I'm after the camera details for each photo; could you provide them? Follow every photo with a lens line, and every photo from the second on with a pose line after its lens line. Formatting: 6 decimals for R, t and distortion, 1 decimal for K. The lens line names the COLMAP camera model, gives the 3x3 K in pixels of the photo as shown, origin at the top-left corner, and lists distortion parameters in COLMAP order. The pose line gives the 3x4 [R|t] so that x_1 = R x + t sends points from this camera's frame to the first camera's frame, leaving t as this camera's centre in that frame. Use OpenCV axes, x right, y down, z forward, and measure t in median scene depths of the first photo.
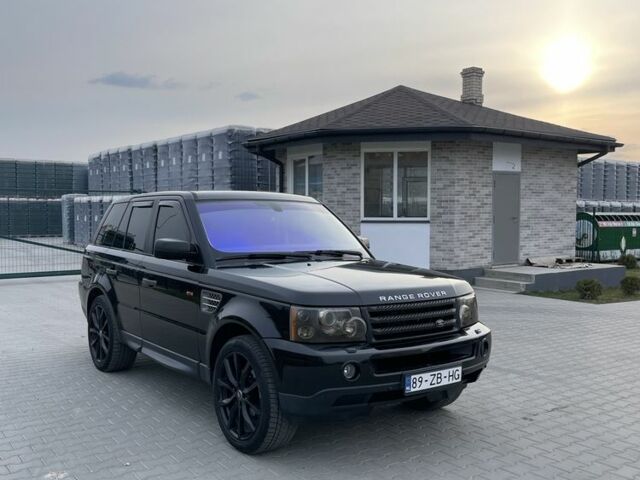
lens RADIAL K [[647.9, 0, 324.6], [0, 647.9, 242.9], [0, 0, 1]] dist [0.108866, -0.178481]
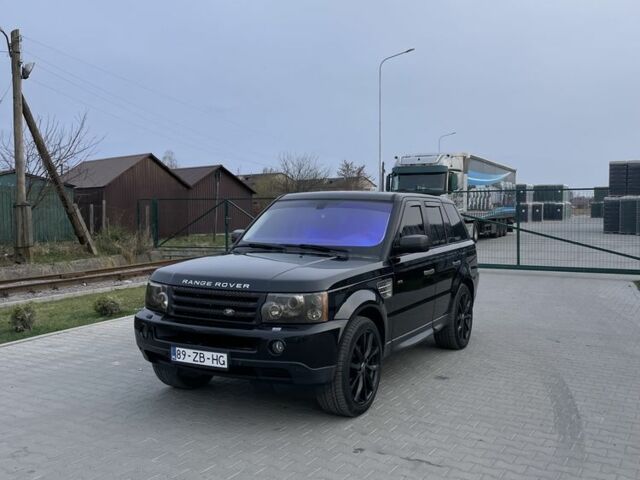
lens RADIAL K [[647.9, 0, 324.6], [0, 647.9, 242.9], [0, 0, 1]] dist [0.108866, -0.178481]
pose [[0.420891, 0.043920, -0.906047, 0.383914], [-0.041334, 0.998718, 0.029212, -0.009411], [0.906169, 0.025155, 0.422167, 0.215291]]
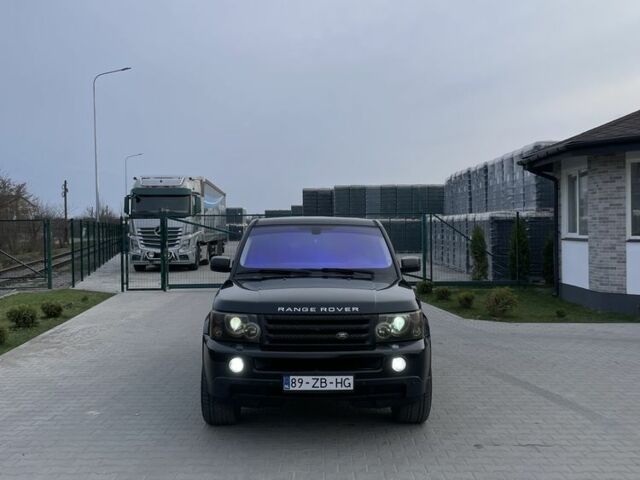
lens RADIAL K [[647.9, 0, 324.6], [0, 647.9, 242.9], [0, 0, 1]] dist [0.108866, -0.178481]
pose [[0.811238, 0.003949, -0.584703, 0.252767], [-0.018891, 0.999632, -0.019458, -0.004145], [0.584411, 0.026831, 0.811014, 0.023548]]
